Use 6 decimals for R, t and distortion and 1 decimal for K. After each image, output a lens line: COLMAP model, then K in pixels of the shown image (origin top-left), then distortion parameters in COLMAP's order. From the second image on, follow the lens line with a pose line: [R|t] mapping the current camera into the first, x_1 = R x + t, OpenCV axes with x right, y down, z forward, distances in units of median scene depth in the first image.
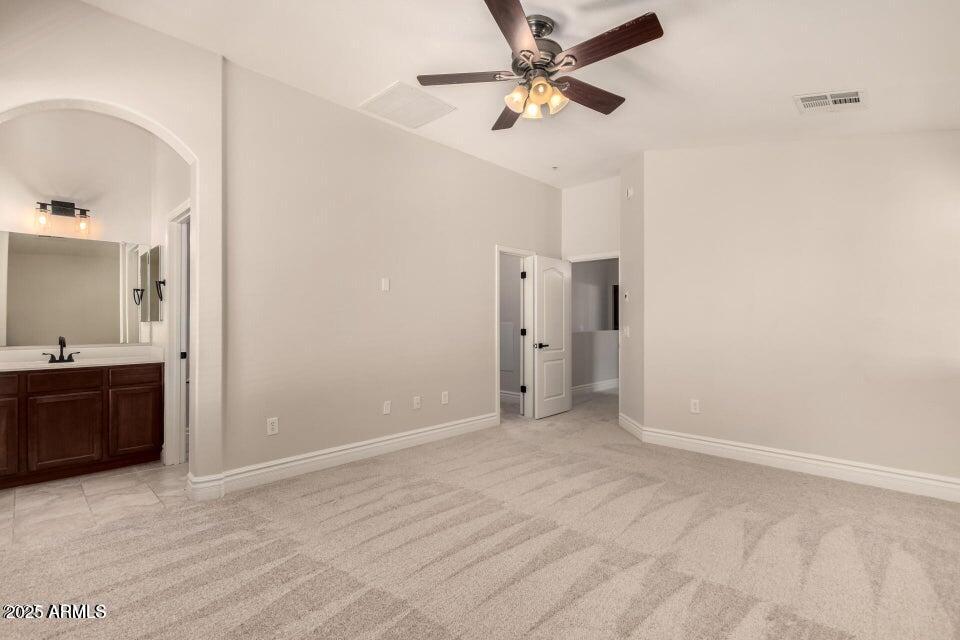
lens RADIAL K [[444.6, 0, 474.2], [0, 444.6, 319.2], [0, 0, 1]] dist [0.002064, -0.000886]
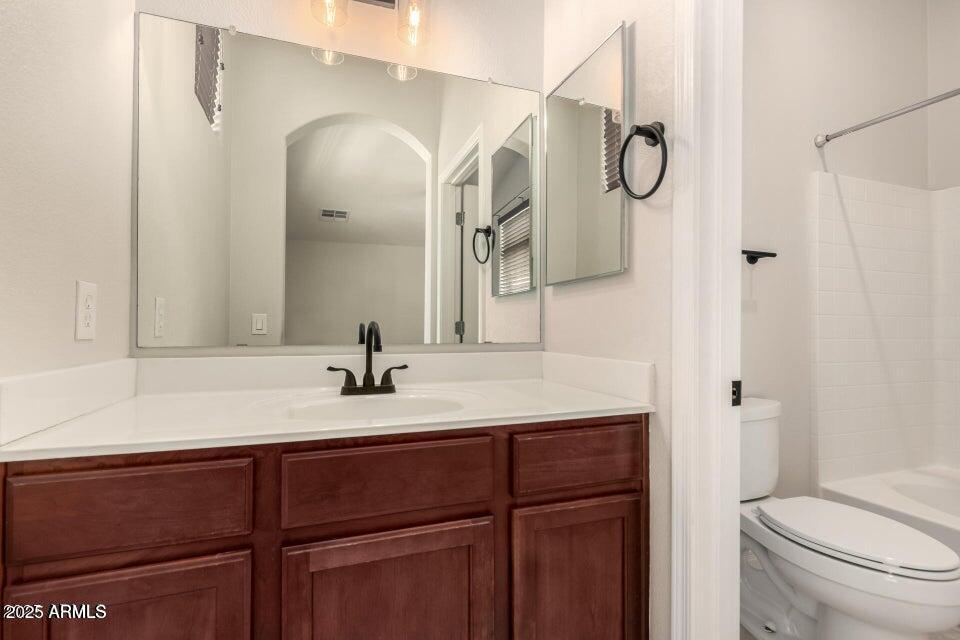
lens RADIAL K [[444.6, 0, 482.9], [0, 444.6, 316.3], [0, 0, 1]] dist [0.002064, -0.000886]
pose [[0.908084, -0.004340, -0.418766, -0.698446], [-0.003794, 0.999820, -0.018591, 0.041888], [0.418772, 0.018471, 0.907904, 0.718052]]
